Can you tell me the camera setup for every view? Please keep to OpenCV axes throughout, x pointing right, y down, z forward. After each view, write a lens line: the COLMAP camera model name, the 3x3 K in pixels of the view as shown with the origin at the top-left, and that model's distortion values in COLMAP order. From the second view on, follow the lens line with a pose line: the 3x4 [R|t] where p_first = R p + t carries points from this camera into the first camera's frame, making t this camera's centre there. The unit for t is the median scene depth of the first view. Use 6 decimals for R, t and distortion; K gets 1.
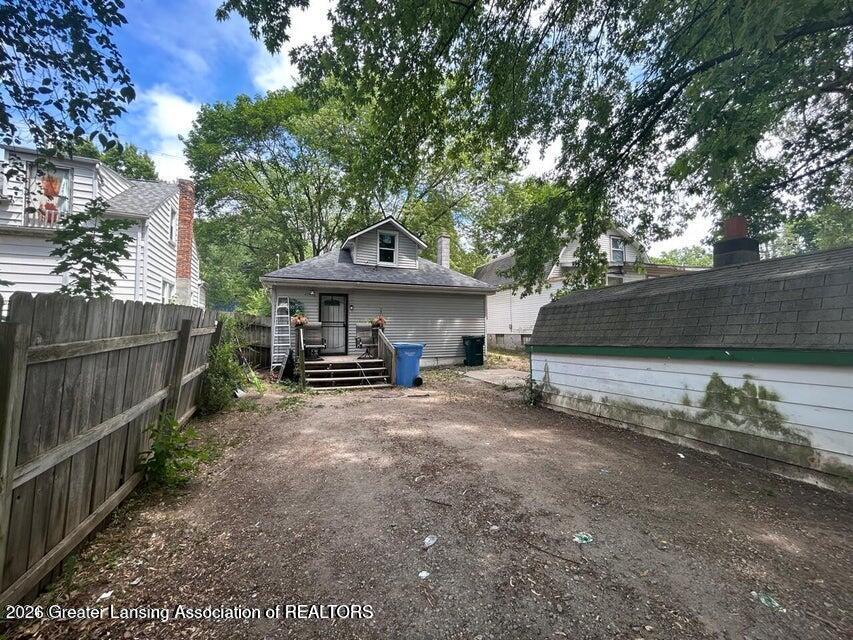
lens RADIAL K [[347.9, 0, 426.5], [0, 347.9, 320.0], [0, 0, 1]] dist [-0.002123, 0.000534]
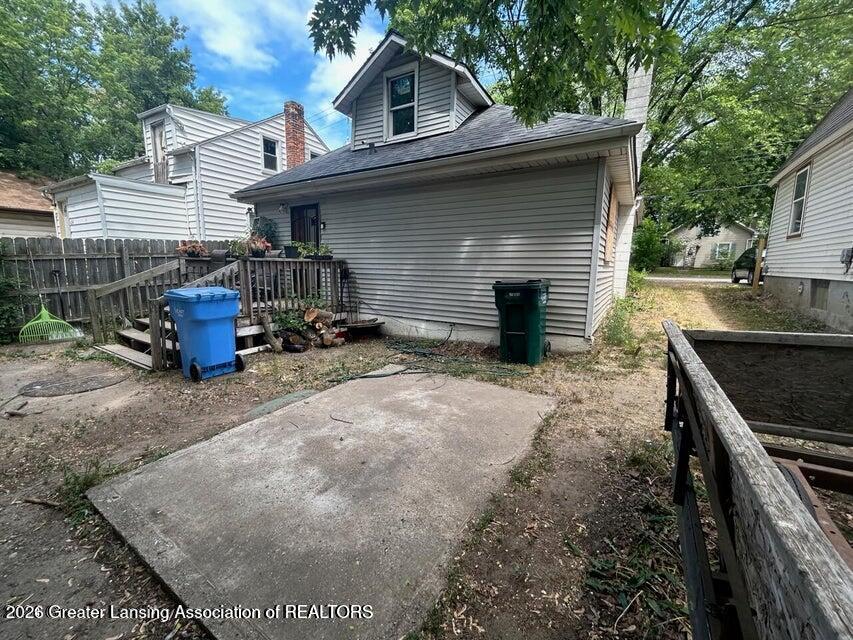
lens RADIAL K [[347.9, 0, 426.5], [0, 347.9, 320.0], [0, 0, 1]] dist [-0.002123, 0.000534]
pose [[0.586409, 0.139069, -0.797987, 0.372375], [0.013453, 0.983344, 0.181258, 0.017675], [0.809903, -0.117027, 0.574771, 0.696687]]
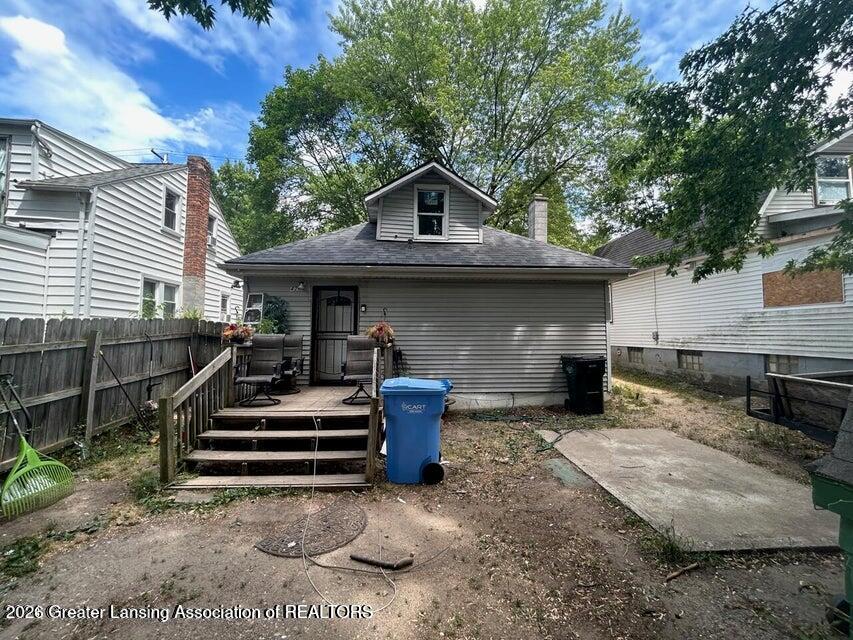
lens RADIAL K [[347.9, 0, 426.5], [0, 347.9, 320.0], [0, 0, 1]] dist [-0.002123, 0.000534]
pose [[0.947694, -0.009233, -0.319046, 0.077743], [0.006797, 0.999939, -0.008747, -0.008048], [0.319107, 0.006121, 0.947699, 0.408268]]
